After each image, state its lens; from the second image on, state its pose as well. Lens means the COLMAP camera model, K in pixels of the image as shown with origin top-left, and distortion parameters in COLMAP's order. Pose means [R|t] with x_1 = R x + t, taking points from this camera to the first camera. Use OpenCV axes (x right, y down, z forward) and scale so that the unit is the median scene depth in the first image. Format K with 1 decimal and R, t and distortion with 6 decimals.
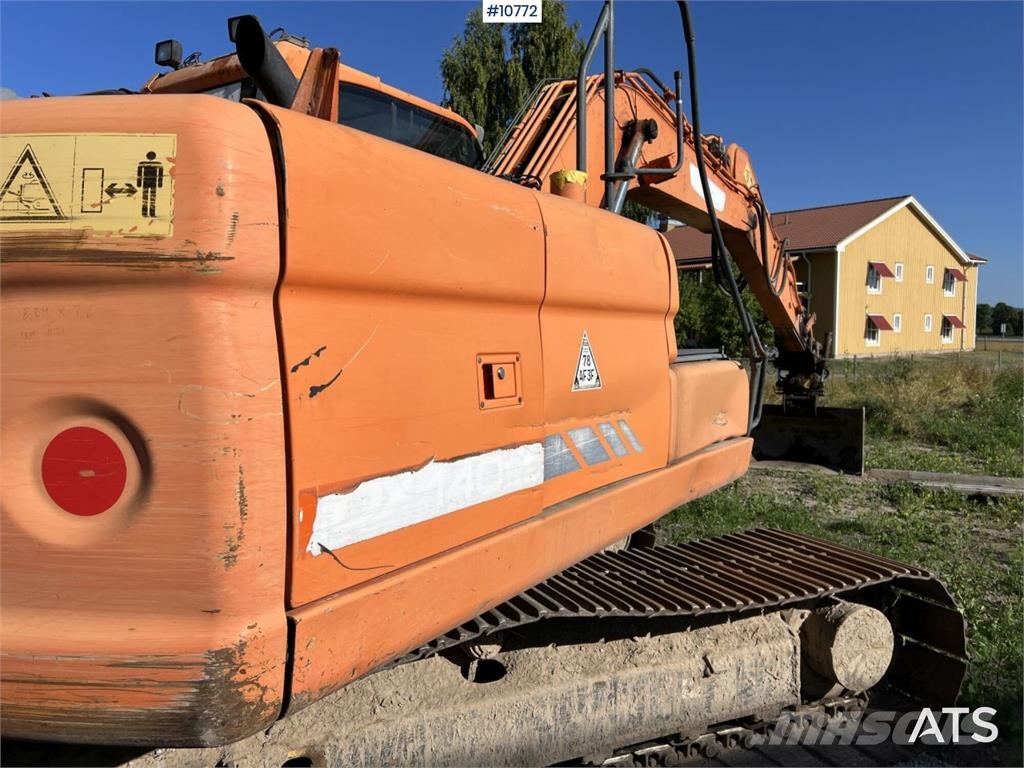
lens RADIAL K [[770.2, 0, 505.1], [0, 770.2, 383.0], [0, 0, 1]] dist [0.060469, -0.069007]
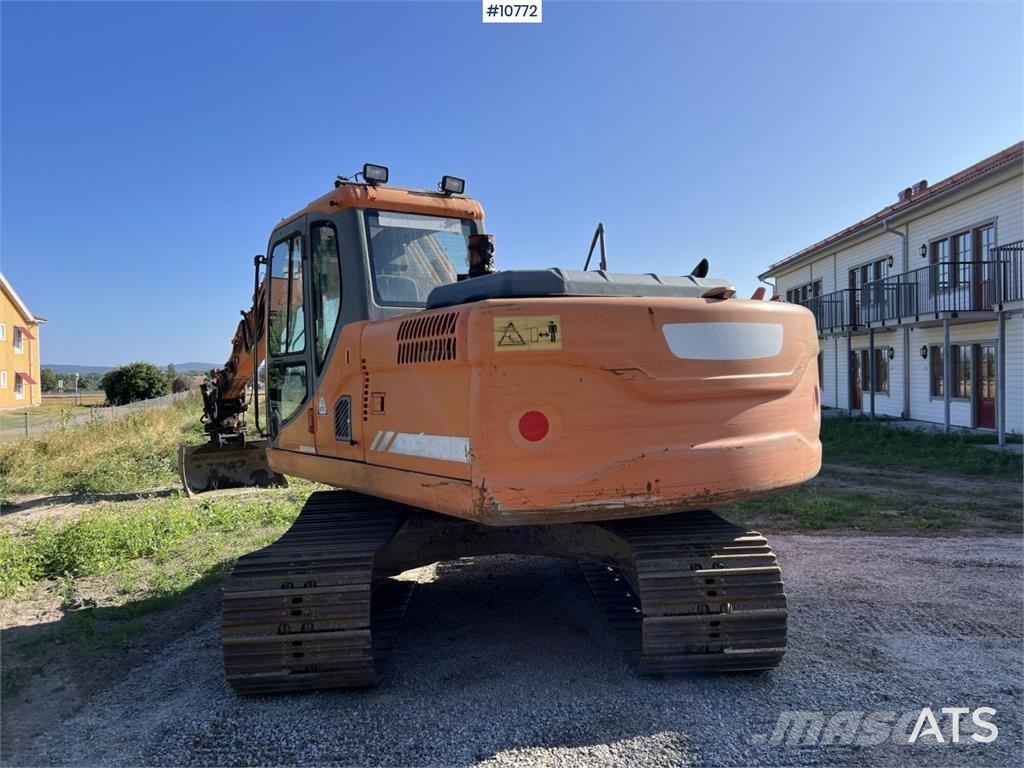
lens RADIAL K [[770.2, 0, 504.9], [0, 770.2, 384.2], [0, 0, 1]] dist [0.060469, -0.069007]
pose [[0.384795, -0.024247, 0.922683, -1.242241], [0.090183, 0.995860, -0.011439, -0.019165], [-0.918586, 0.087612, 0.385389, 0.236475]]
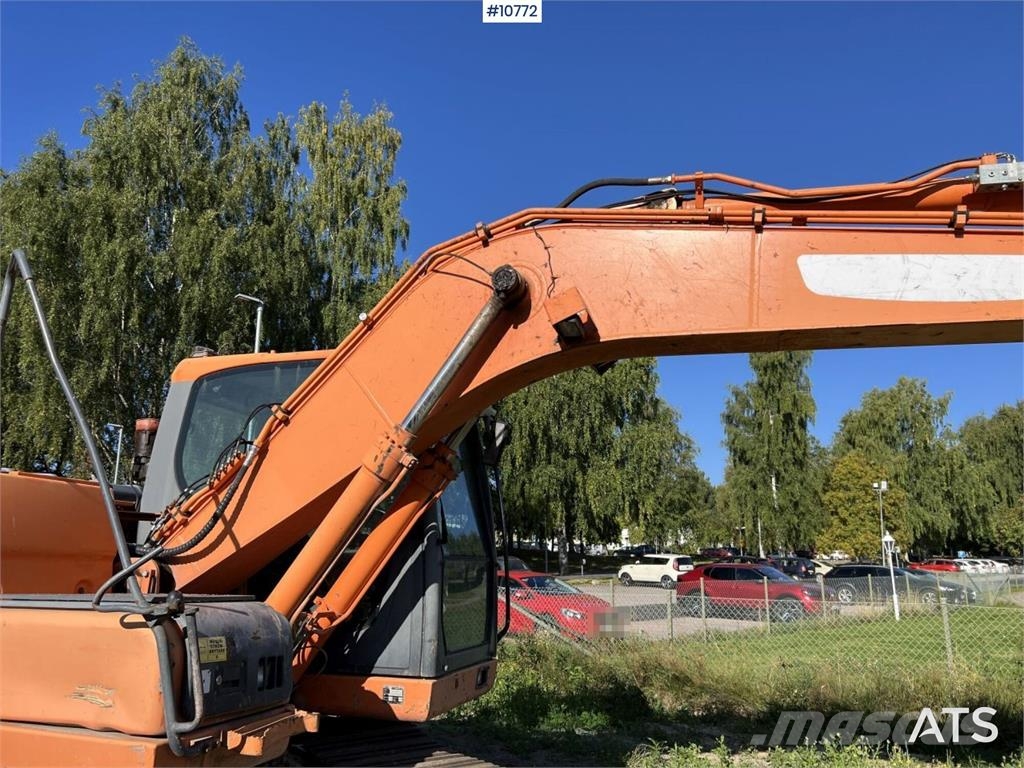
lens RADIAL K [[770.2, 0, 503.5], [0, 770.2, 383.9], [0, 0, 1]] dist [0.060469, -0.069007]
pose [[0.266715, -0.215739, -0.939319, 0.834006], [-0.071888, 0.967456, -0.242613, -0.064315], [0.961091, 0.132234, 0.242526, 0.850176]]
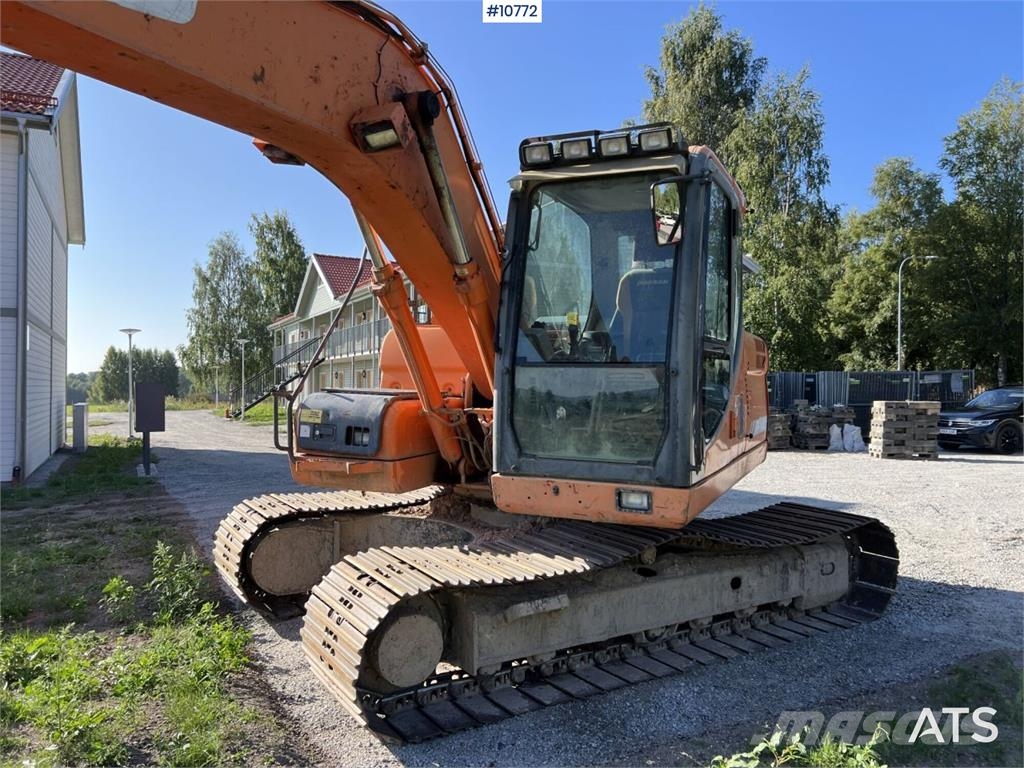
lens RADIAL K [[770.2, 0, 512.4], [0, 770.2, 389.2], [0, 0, 1]] dist [0.060469, -0.069007]
pose [[-0.989482, -0.006346, -0.144516, 0.104030], [-0.017527, 0.996936, 0.076229, -0.119079], [0.143589, 0.077960, -0.986562, 1.856576]]
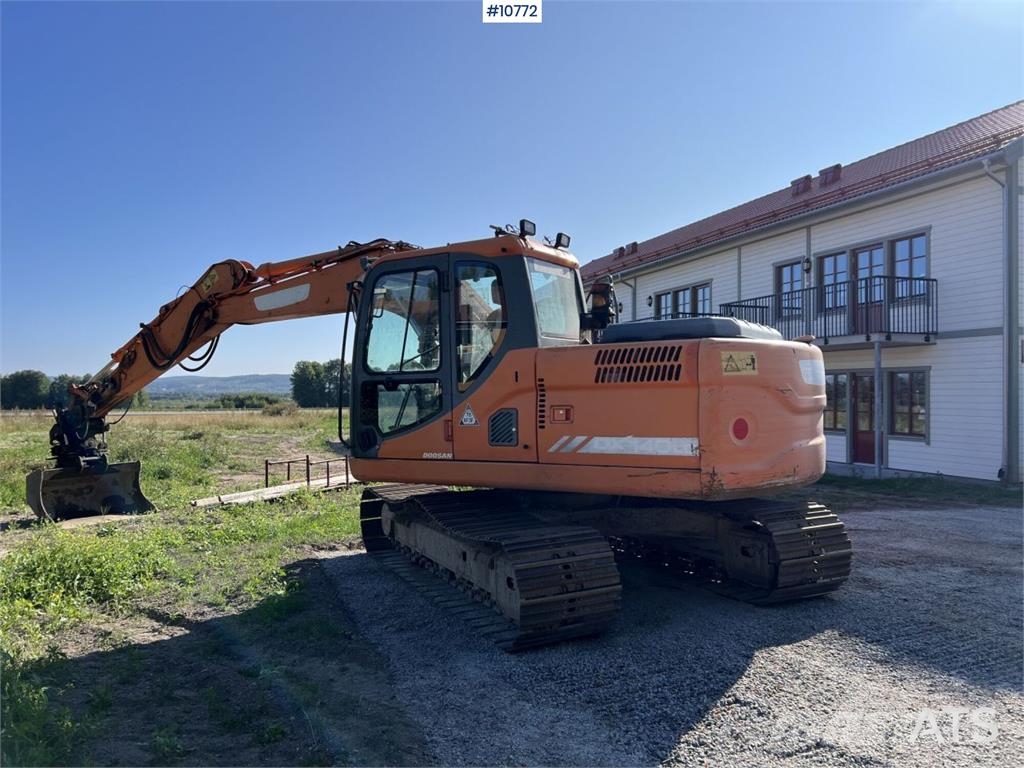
lens RADIAL K [[770.2, 0, 517.5], [0, 770.2, 389.0], [0, 0, 1]] dist [0.060469, -0.069007]
pose [[-0.025487, 0.004306, 0.999666, -1.612009], [0.079739, 0.996813, -0.002260, -0.062363], [-0.996490, 0.079655, -0.025749, 0.846071]]
